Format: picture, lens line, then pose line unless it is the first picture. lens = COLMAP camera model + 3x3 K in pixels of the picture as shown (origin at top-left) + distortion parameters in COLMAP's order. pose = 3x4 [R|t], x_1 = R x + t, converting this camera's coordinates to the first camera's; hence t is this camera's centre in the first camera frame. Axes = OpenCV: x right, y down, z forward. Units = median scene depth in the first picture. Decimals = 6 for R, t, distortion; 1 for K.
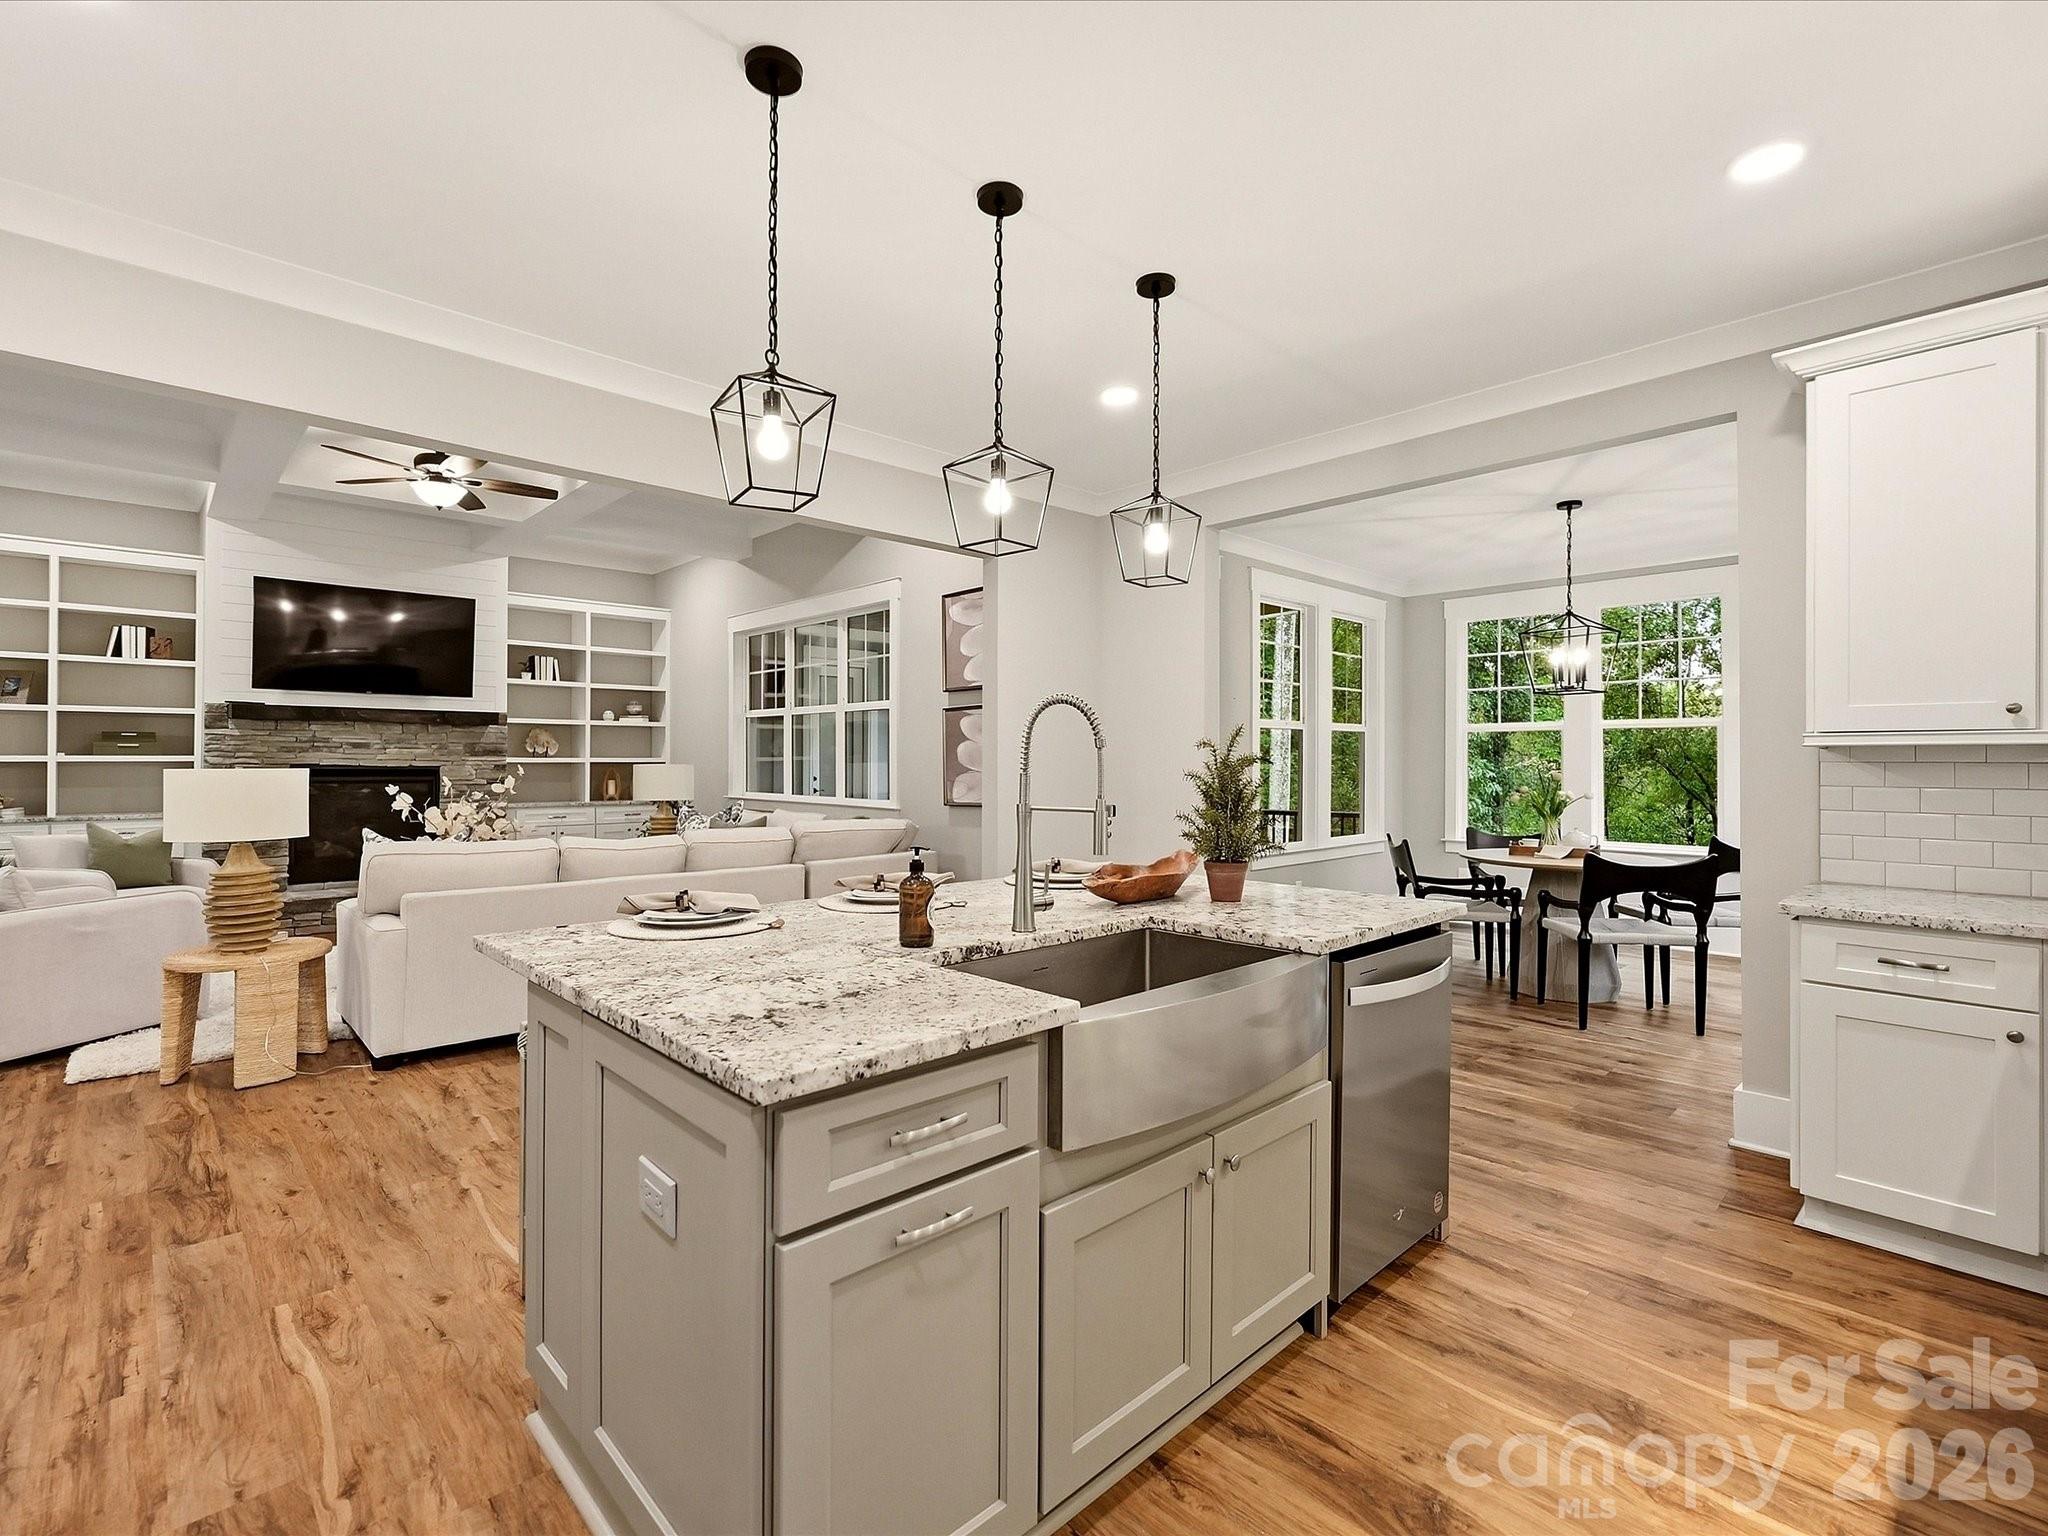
lens RADIAL K [[940.7, 0, 1017.2], [0, 940.7, 757.1], [0, 0, 1]] dist [-0.001569, 0.000259]
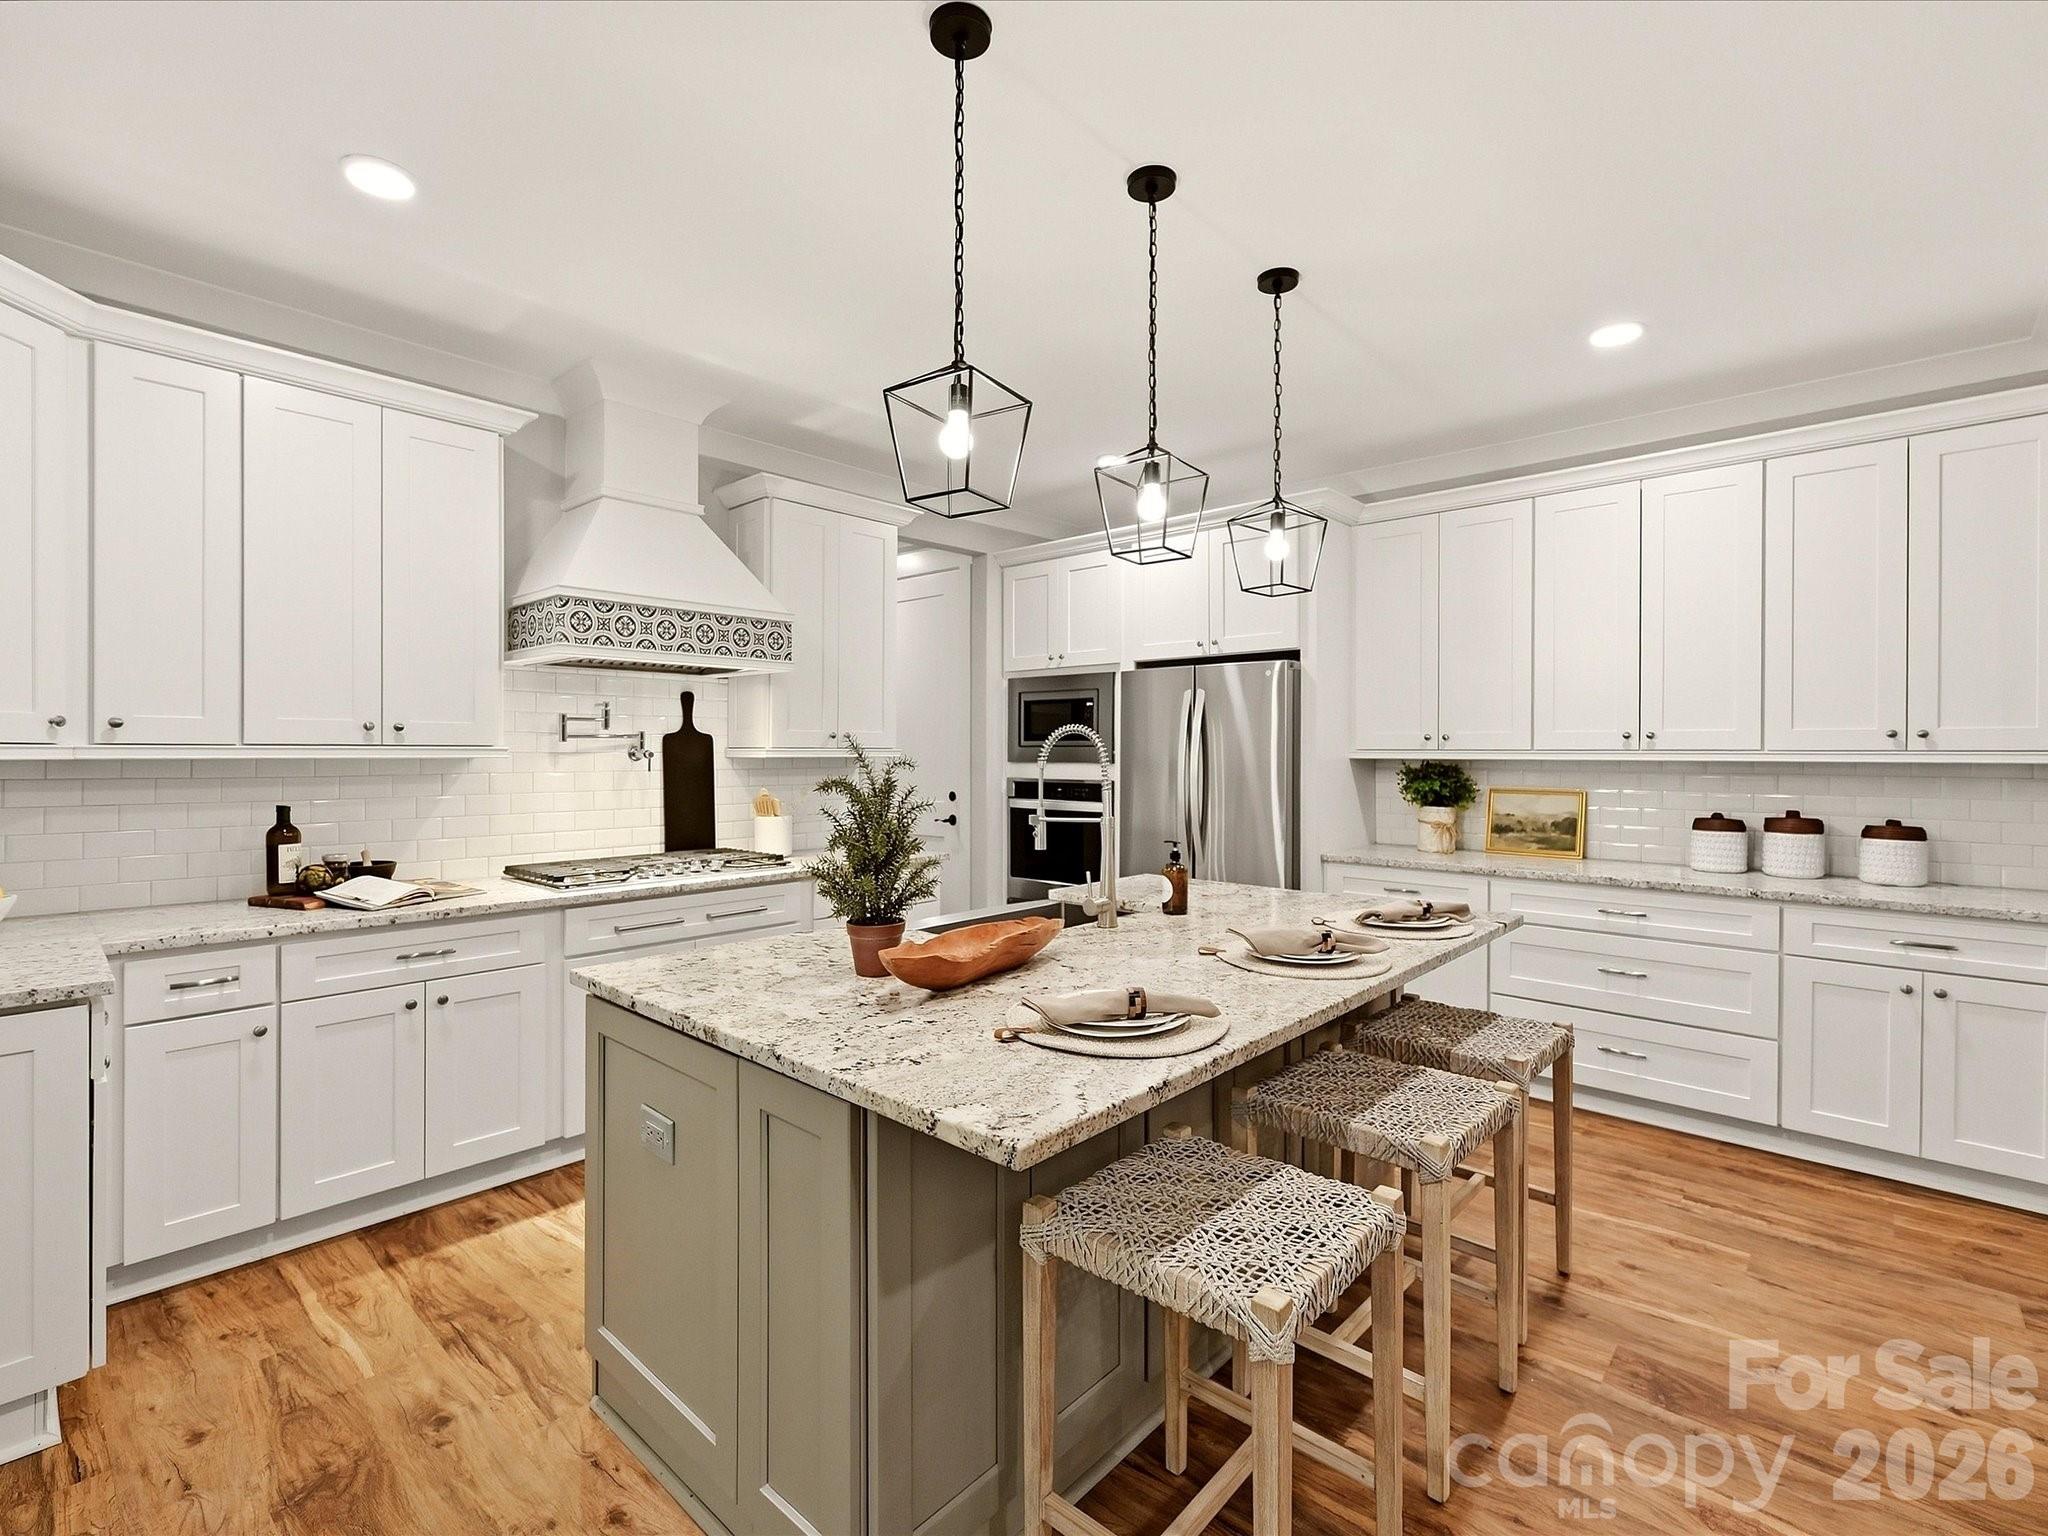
lens RADIAL K [[940.7, 0, 1017.2], [0, 940.7, 757.1], [0, 0, 1]] dist [-0.001569, 0.000259]
pose [[-0.997481, -0.002244, -0.070904, 0.078285], [-0.002133, 0.999996, -0.001639, -0.008908], [0.070908, -0.001484, -0.997482, 0.849171]]
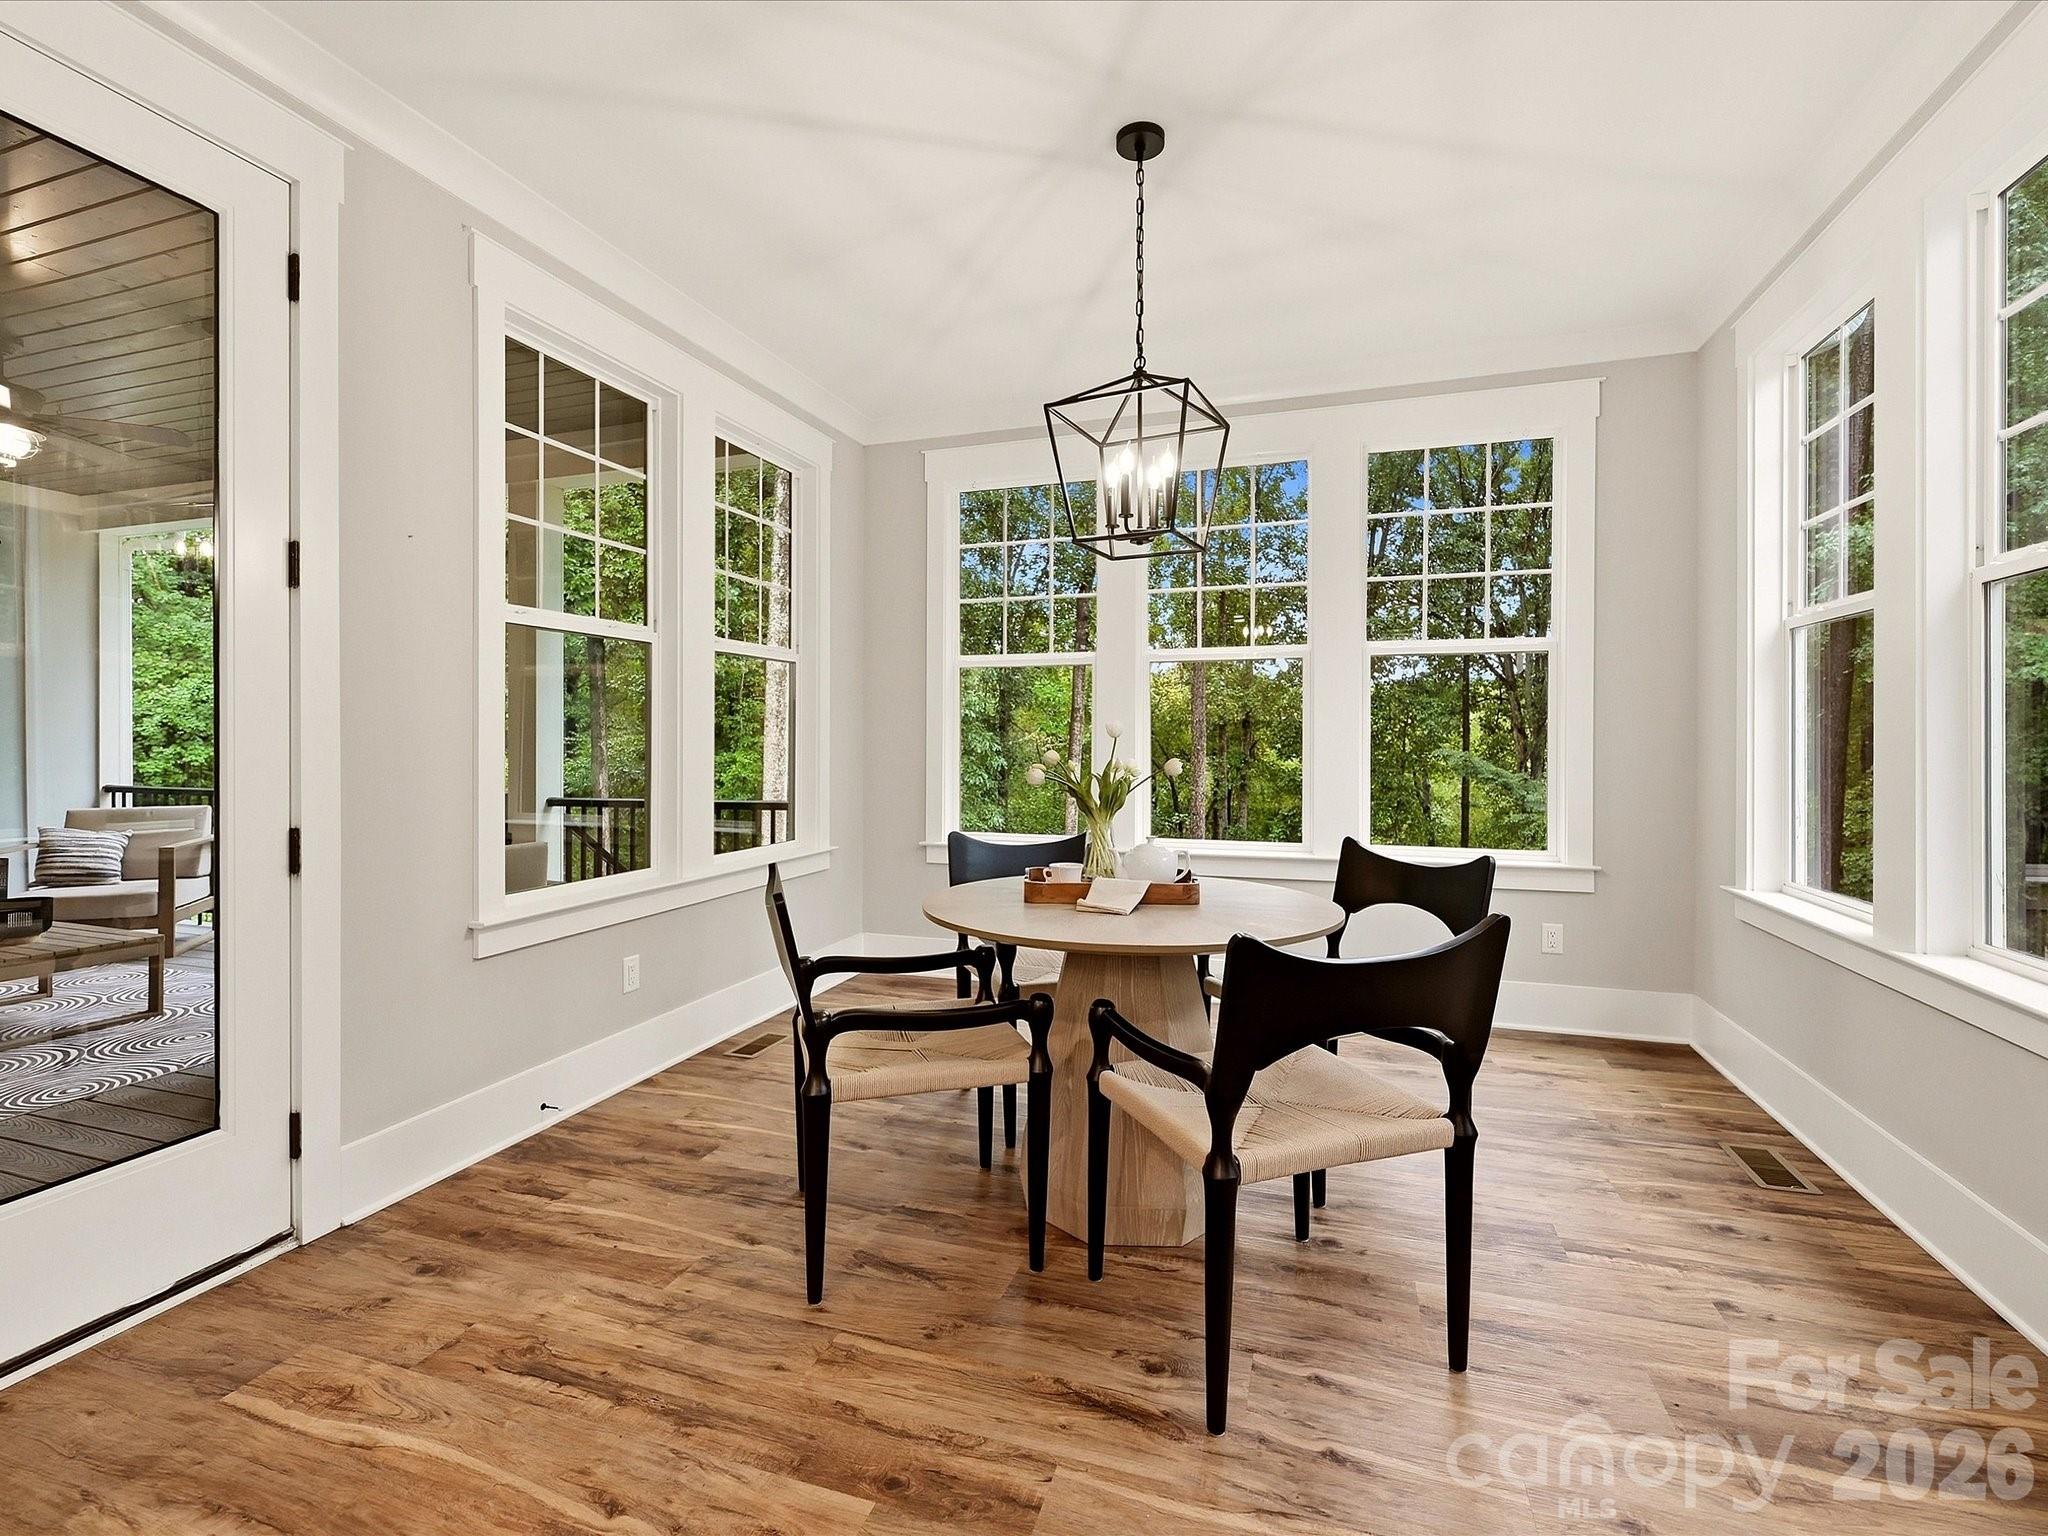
lens RADIAL K [[940.7, 0, 1017.2], [0, 940.7, 757.1], [0, 0, 1]] dist [-0.001569, 0.000259]
pose [[0.883795, -0.009339, 0.467781, 0.306554], [-0.001653, 0.999732, 0.023084, 0.023690], [-0.467872, -0.021175, 0.883543, 0.598151]]
